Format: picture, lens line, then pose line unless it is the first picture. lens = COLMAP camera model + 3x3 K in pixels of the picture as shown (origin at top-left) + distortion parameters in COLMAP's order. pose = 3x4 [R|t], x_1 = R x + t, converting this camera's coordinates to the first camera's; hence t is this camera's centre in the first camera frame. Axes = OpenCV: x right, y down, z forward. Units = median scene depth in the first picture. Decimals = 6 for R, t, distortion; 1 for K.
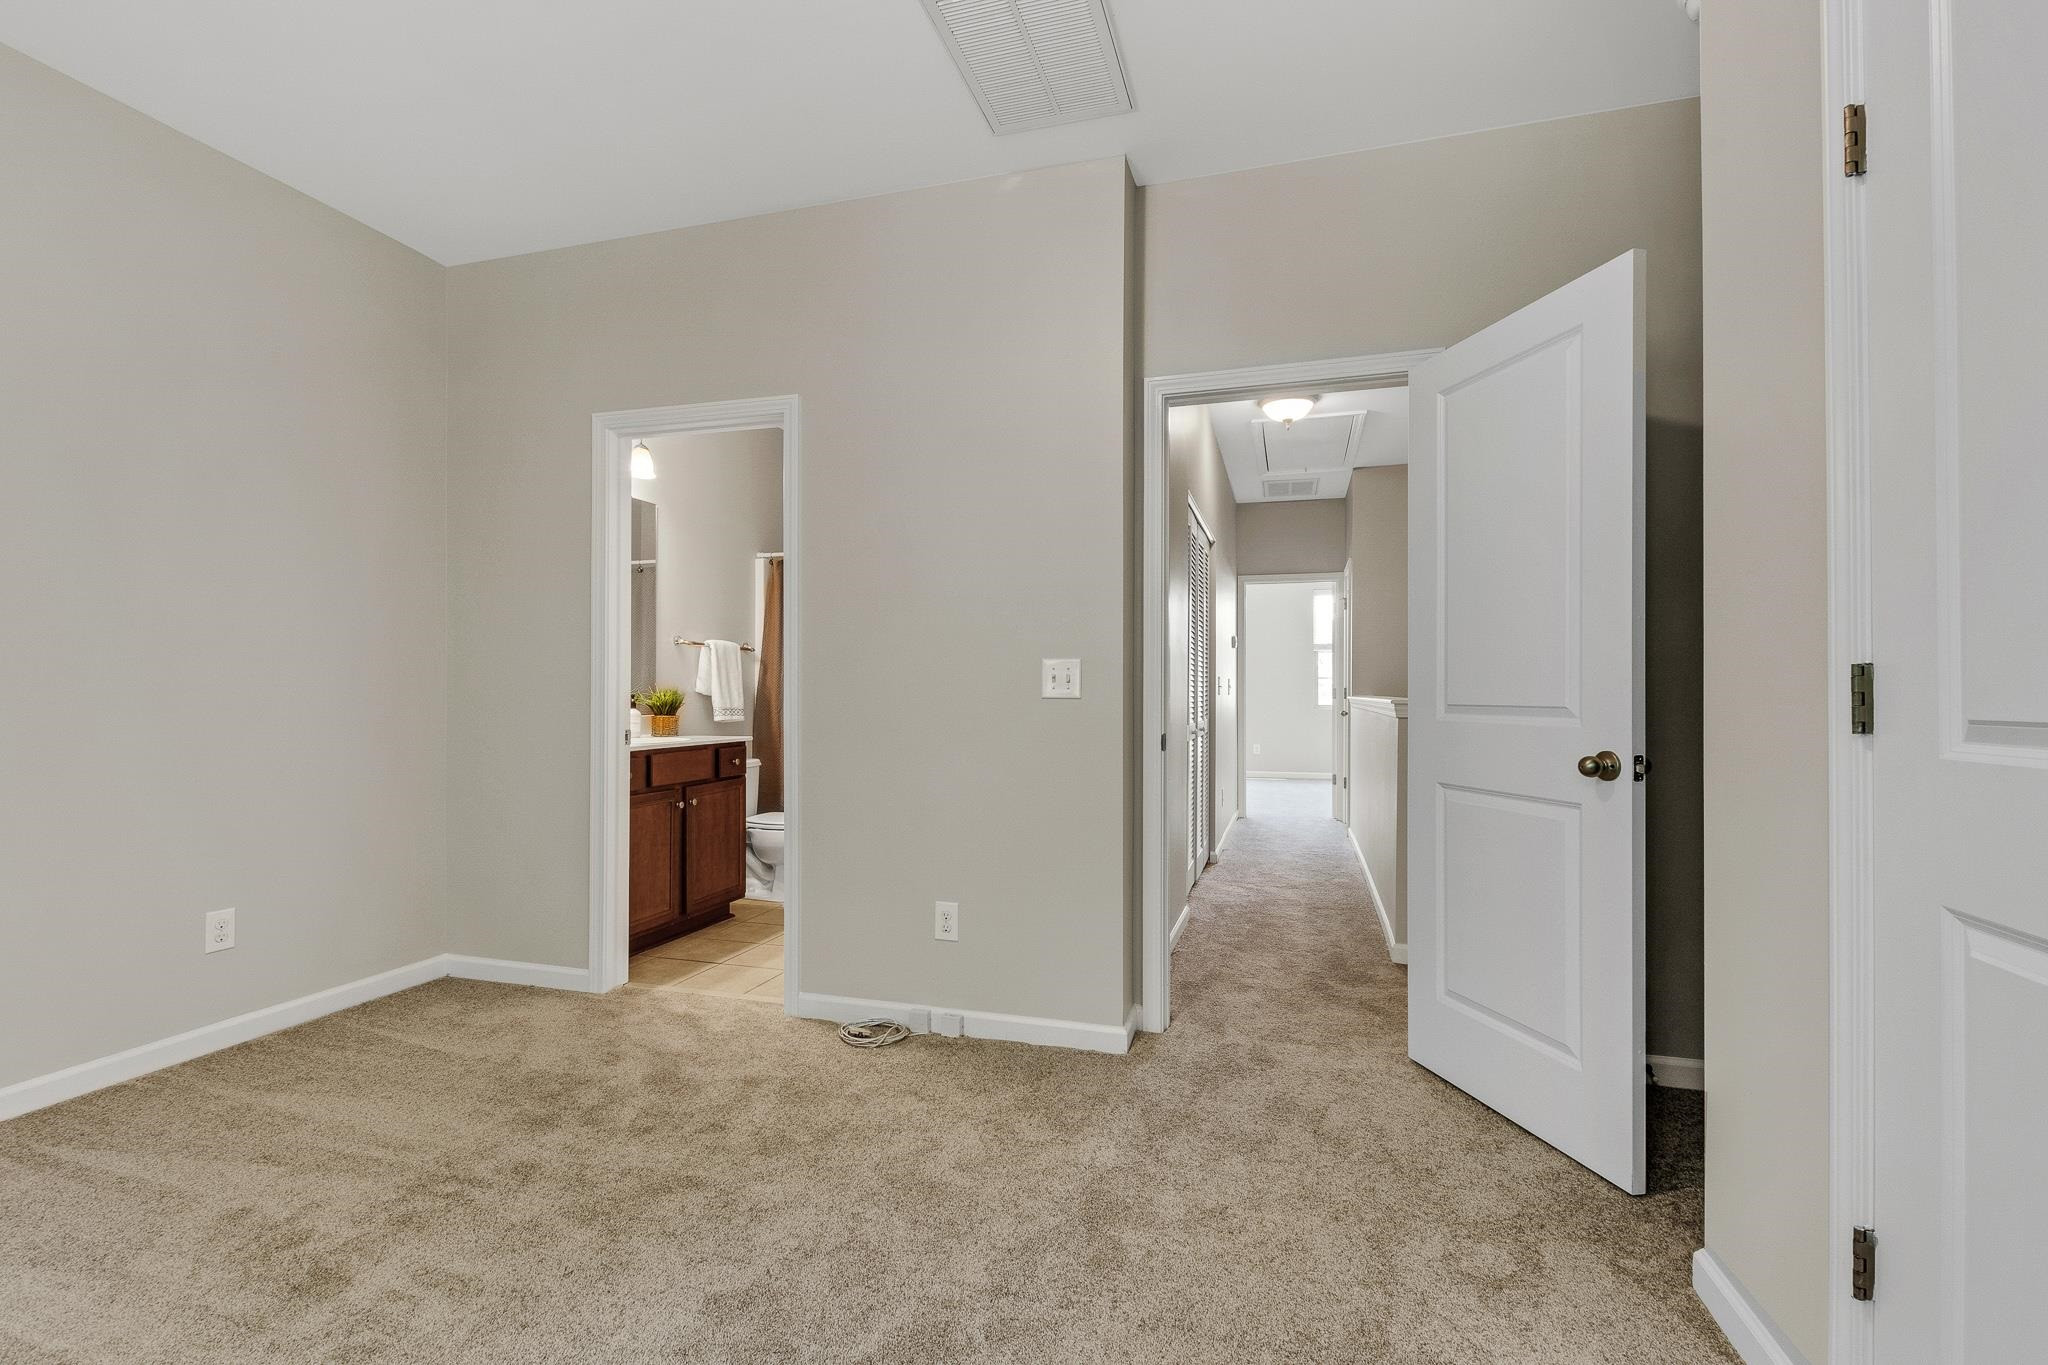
lens RADIAL K [[903.1, 0, 1024.0], [0, 903.1, 682.5], [0, 0, 1]] dist [0.002290, -0.000317]
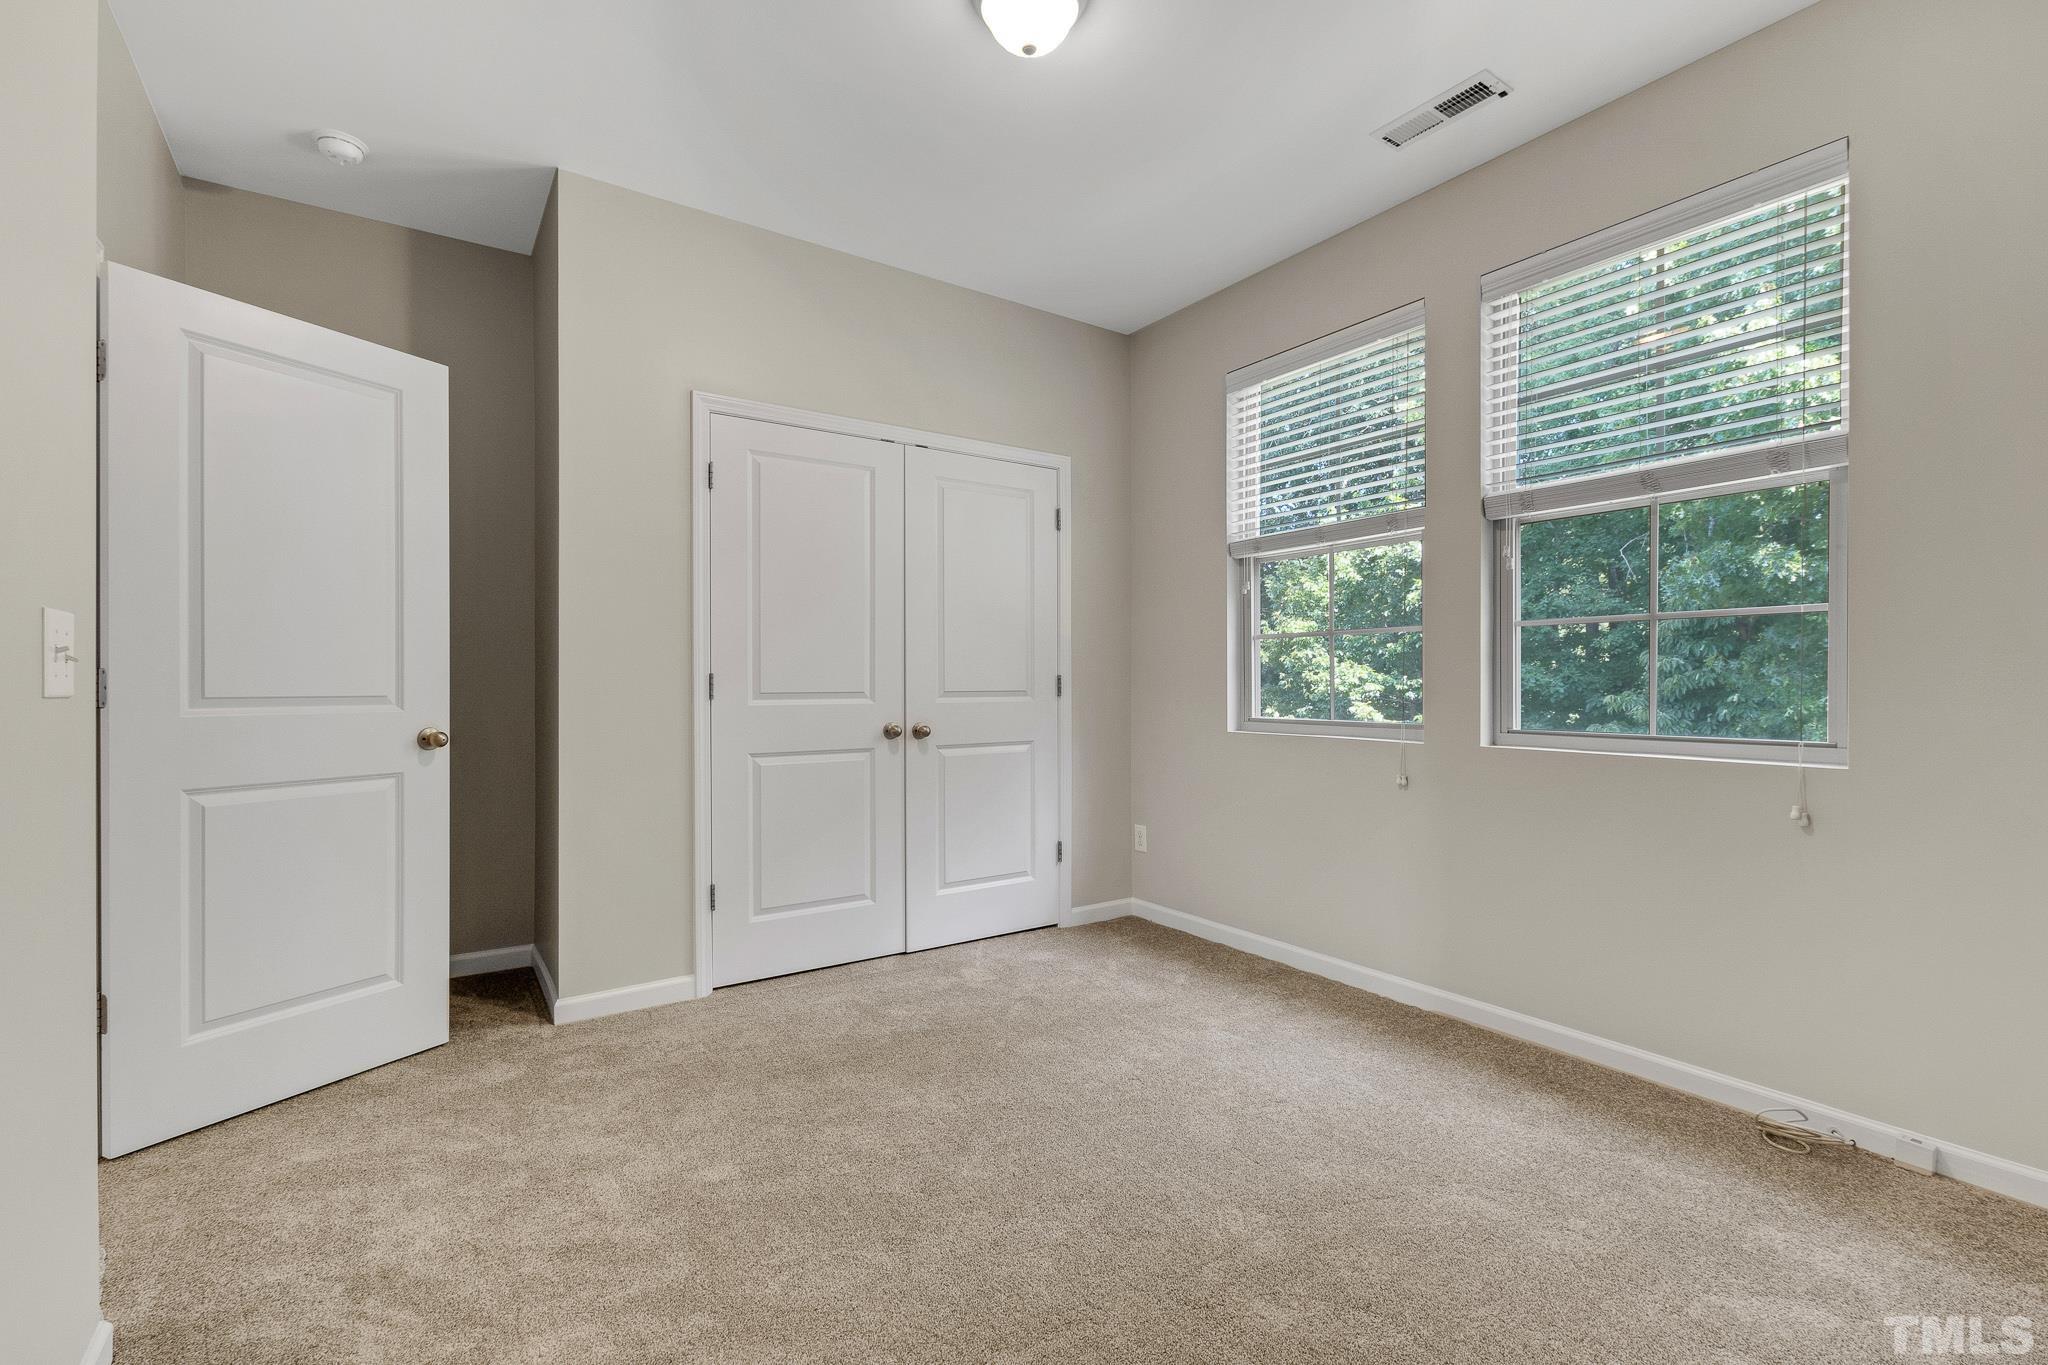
lens RADIAL K [[903.1, 0, 1024.0], [0, 903.1, 682.5], [0, 0, 1]] dist [0.002290, -0.000317]
pose [[-0.778639, 0.002200, 0.627469, -0.622746], [-0.007316, 0.999894, -0.012584, 0.013820], [-0.627430, -0.014389, -0.778540, 1.059443]]
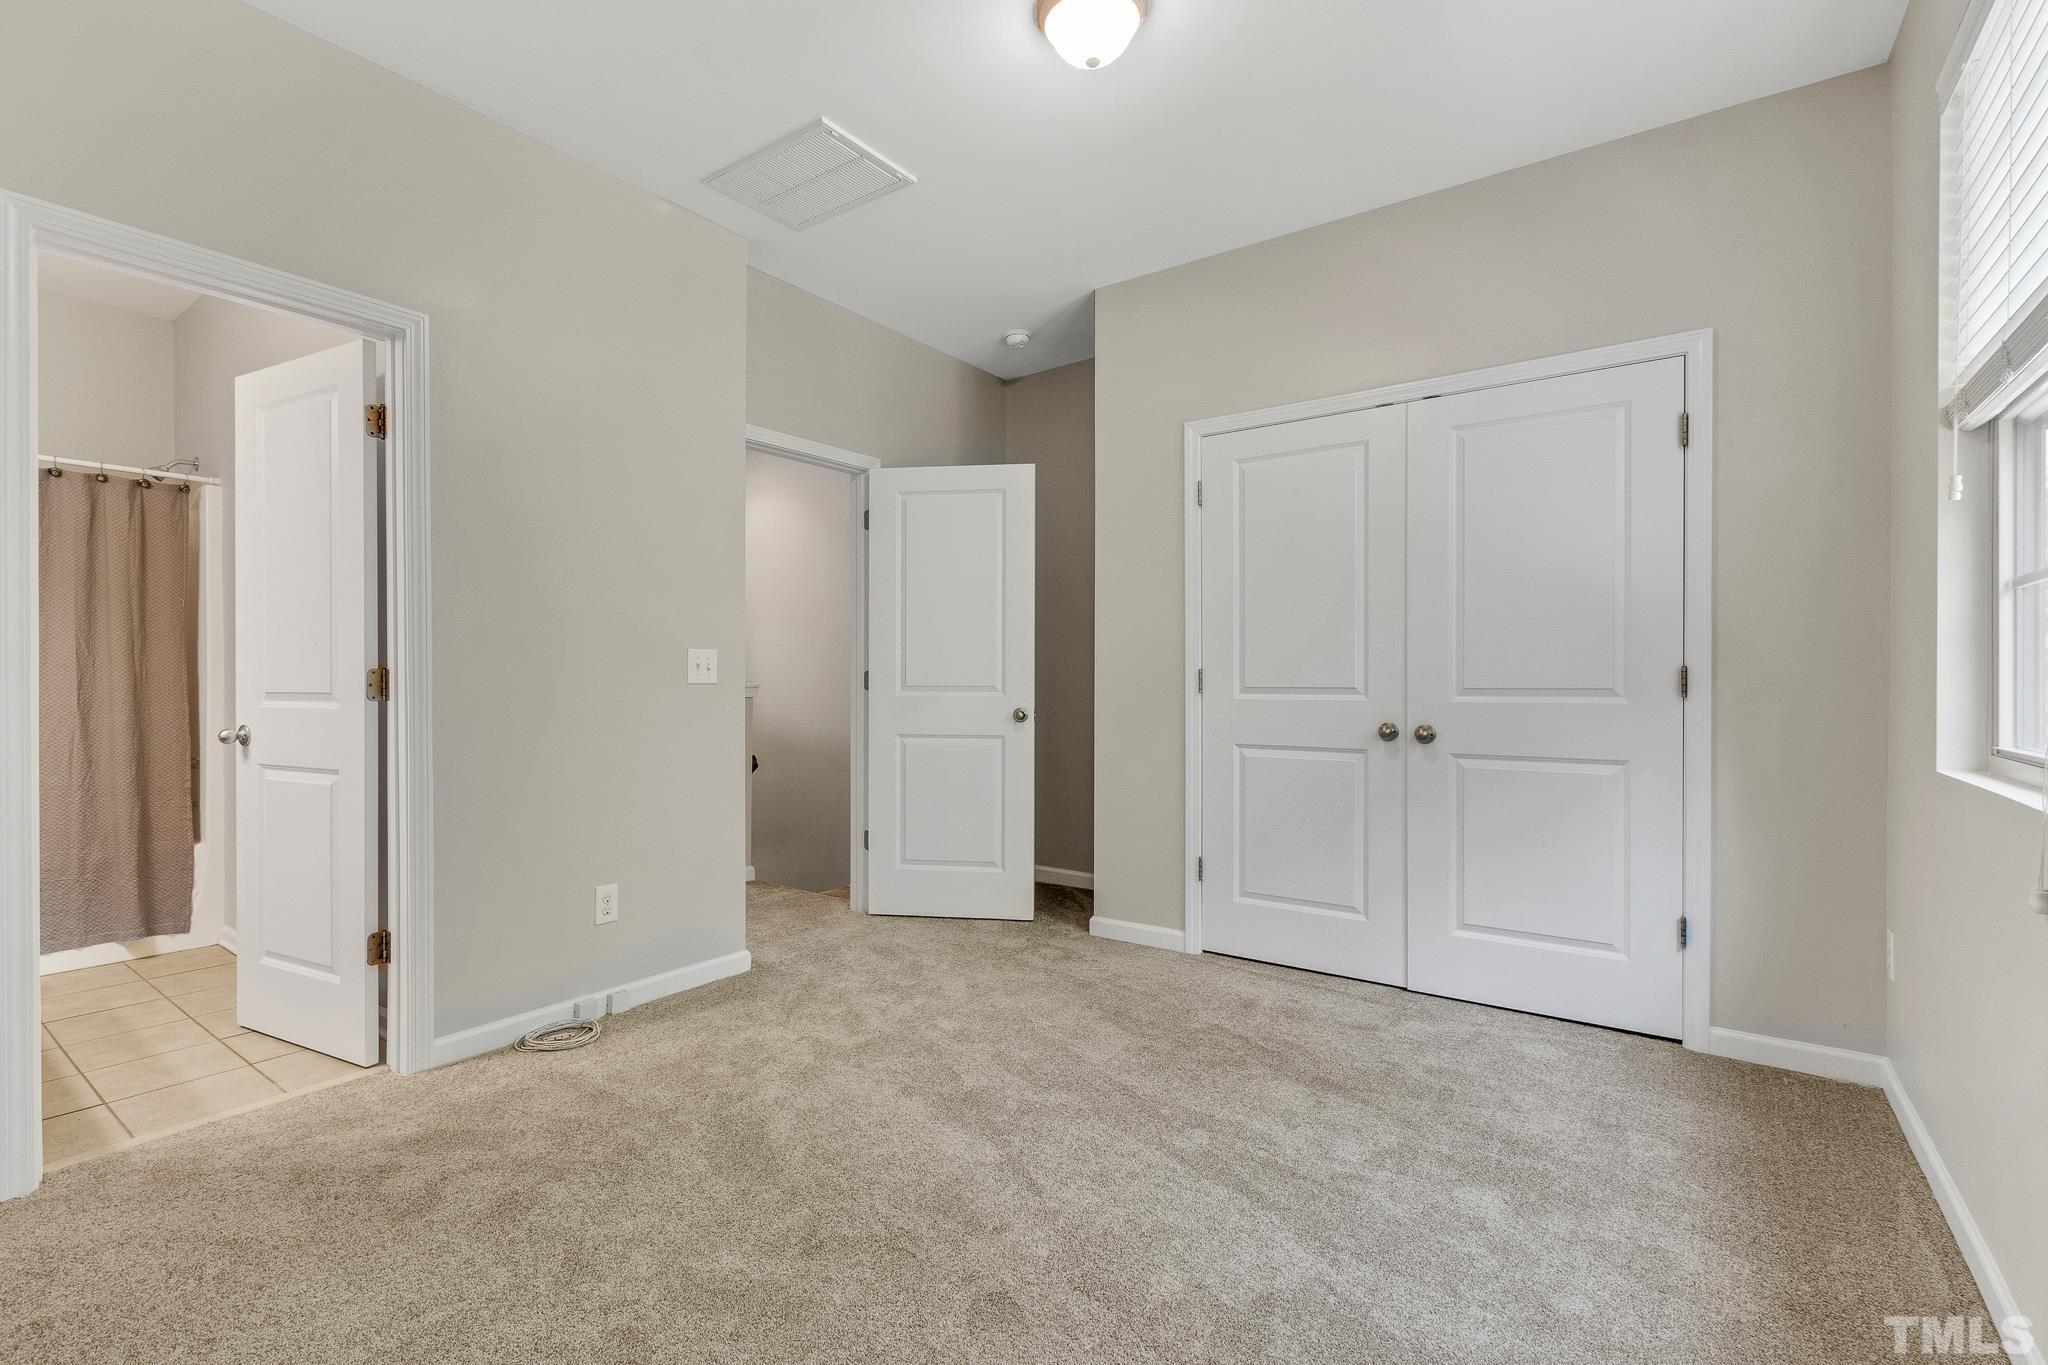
lens RADIAL K [[934.9, 0, 963.1], [0, 934.9, 677.4], [0, 0, 1]] dist [0.001426, -0.000447]
pose [[0.363257, 0.000304, 0.931689, -0.955902], [-0.011323, 0.999928, 0.004089, 0.000703], [-0.931620, -0.012034, 0.363234, 0.258468]]
